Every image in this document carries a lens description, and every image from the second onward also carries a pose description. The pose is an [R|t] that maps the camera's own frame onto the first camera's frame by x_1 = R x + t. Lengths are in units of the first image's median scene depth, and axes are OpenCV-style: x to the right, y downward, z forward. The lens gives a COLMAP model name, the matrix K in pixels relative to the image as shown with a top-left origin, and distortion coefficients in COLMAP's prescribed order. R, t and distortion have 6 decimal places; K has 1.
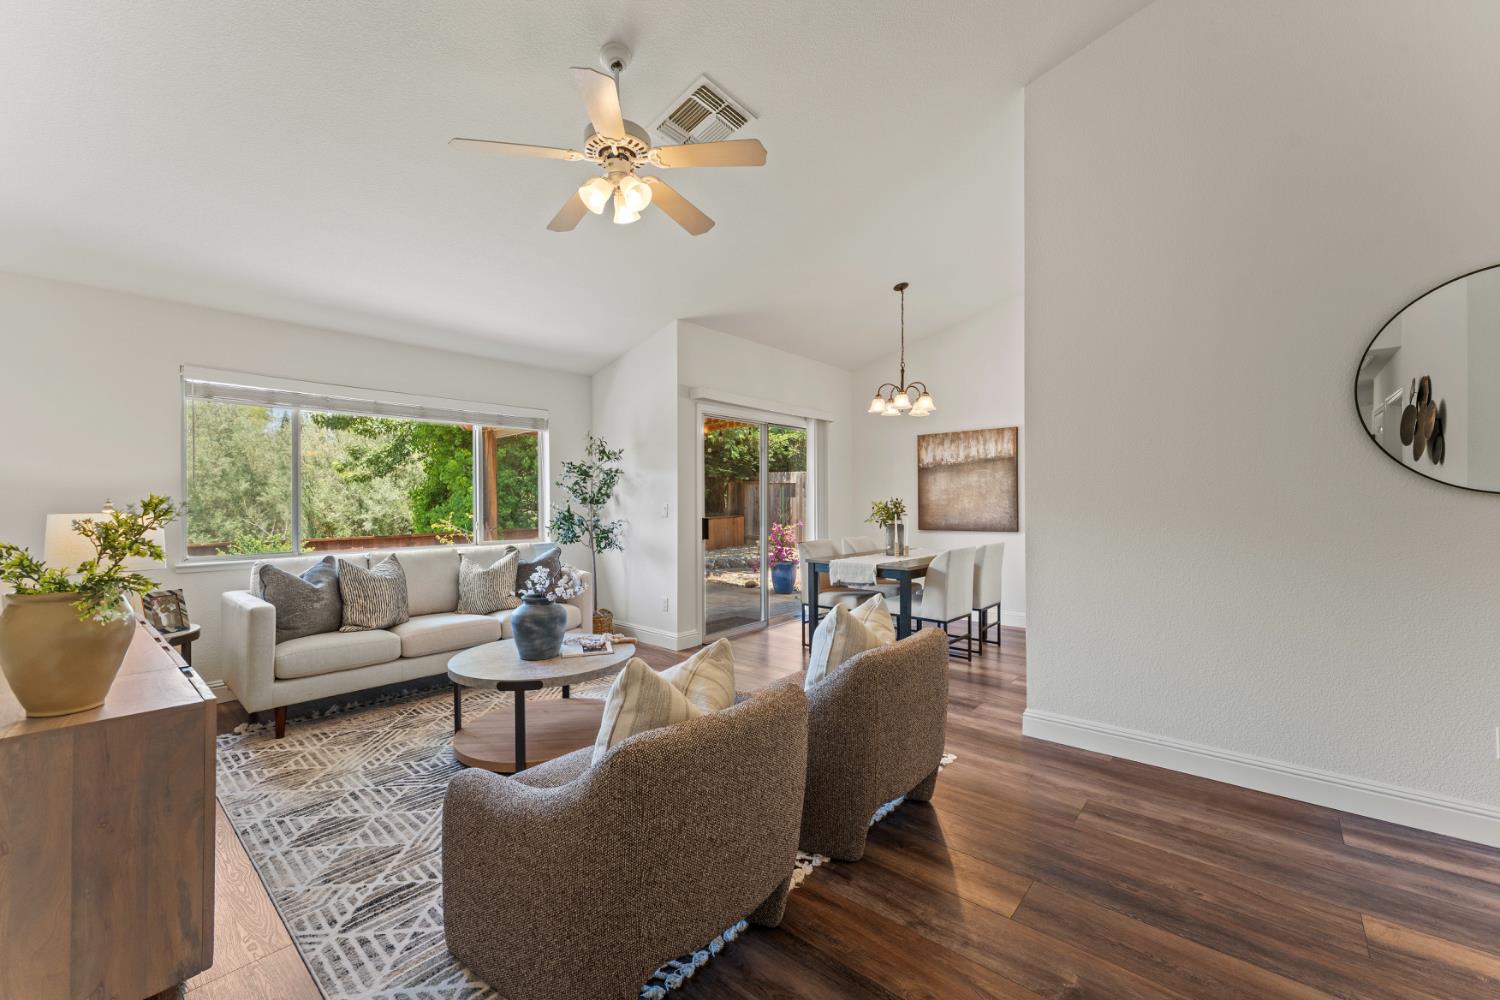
lens RADIAL K [[592.7, 0, 744.5], [0, 592.7, 503.1], [0, 0, 1]] dist [-0.000446, -0.000238]
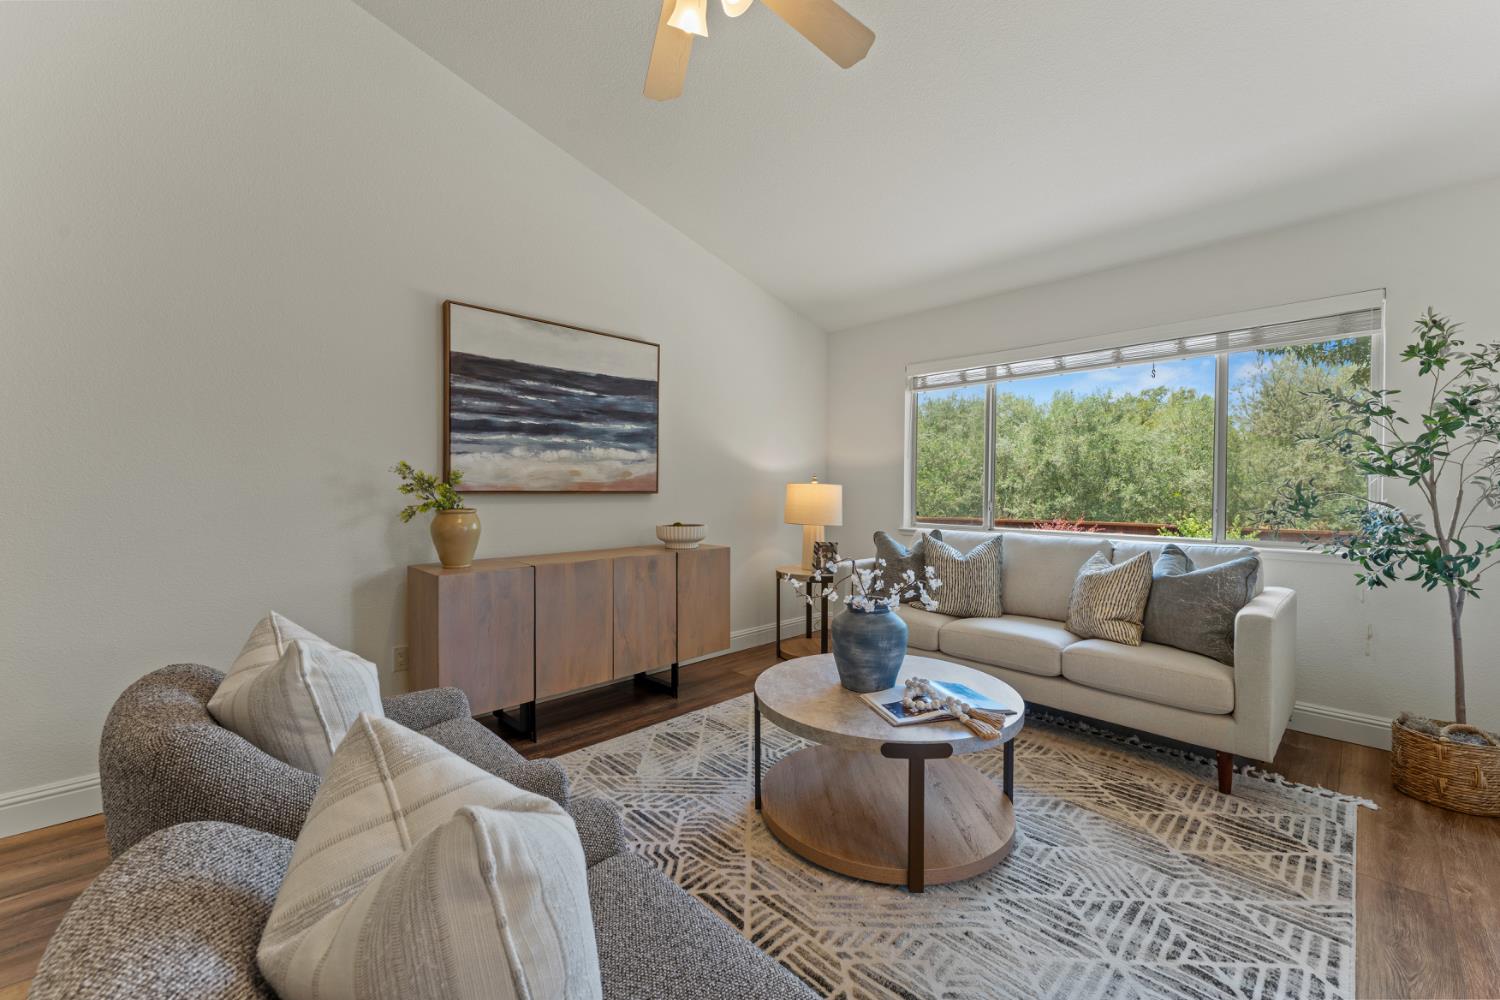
lens RADIAL K [[592.7, 0, 746.1], [0, 592.7, 495.6], [0, 0, 1]] dist [-0.000446, -0.000238]
pose [[-0.076063, 0.014152, -0.997003, 0.400006], [-0.006224, 0.999873, 0.014667, 0.026747], [0.997084, 0.007321, -0.075966, 0.999987]]
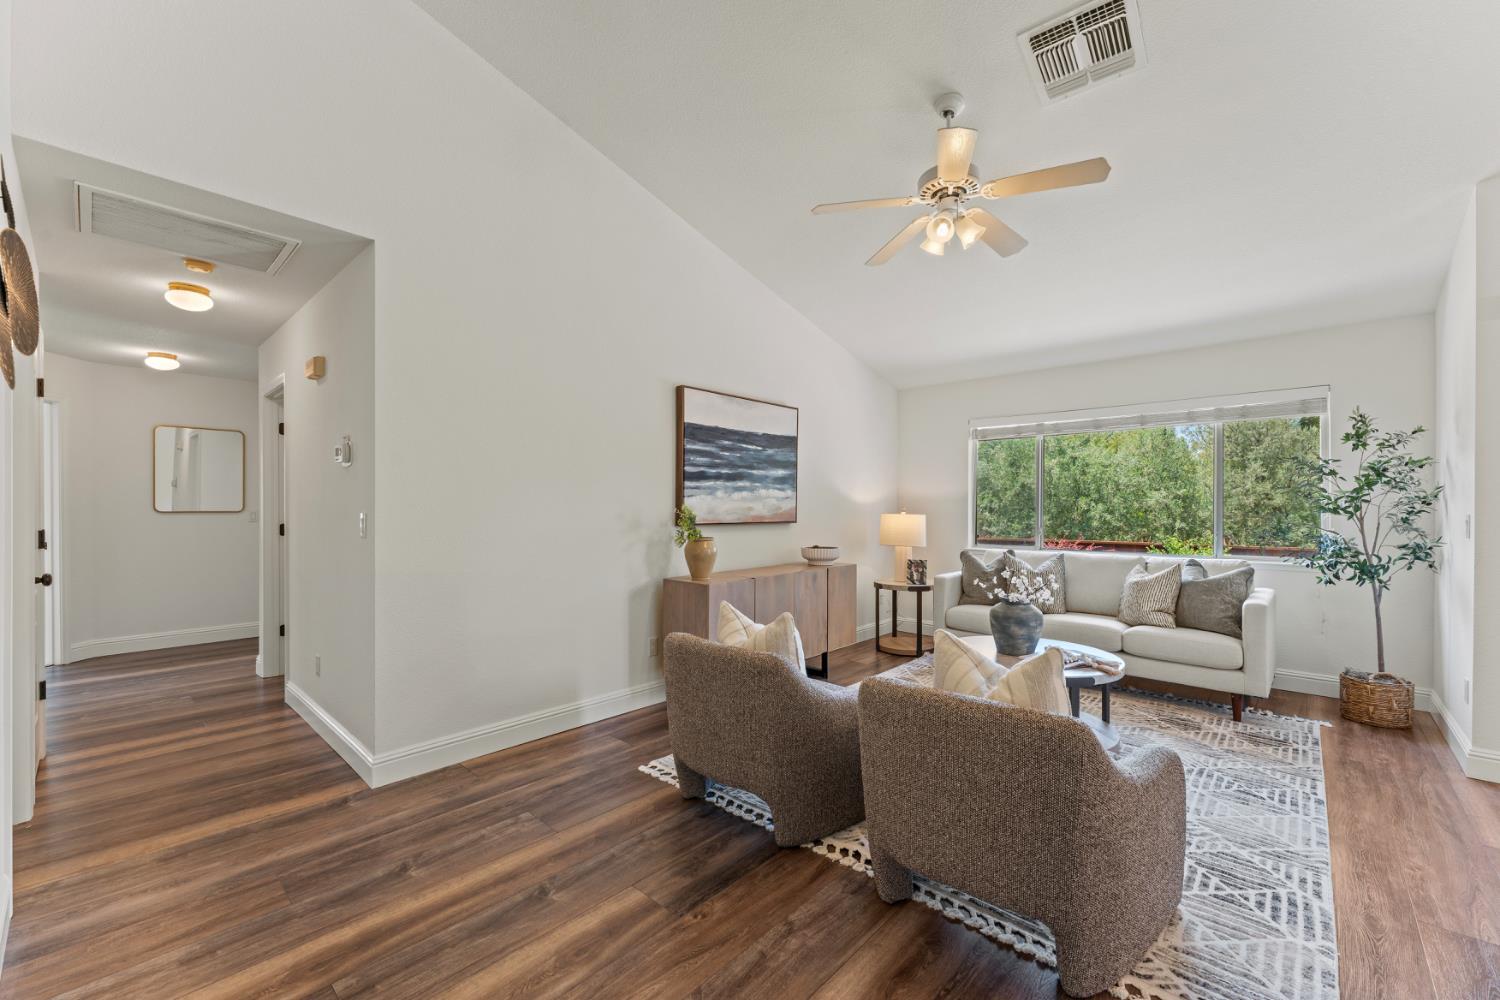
lens RADIAL K [[592.7, 0, 747.6], [0, 592.7, 505.5], [0, 0, 1]] dist [-0.000446, -0.000238]
pose [[-0.024596, -0.000932, -0.999697, 0.816114], [-0.003322, 0.999994, -0.000851, -0.006208], [0.999692, 0.003300, -0.024599, 0.596322]]
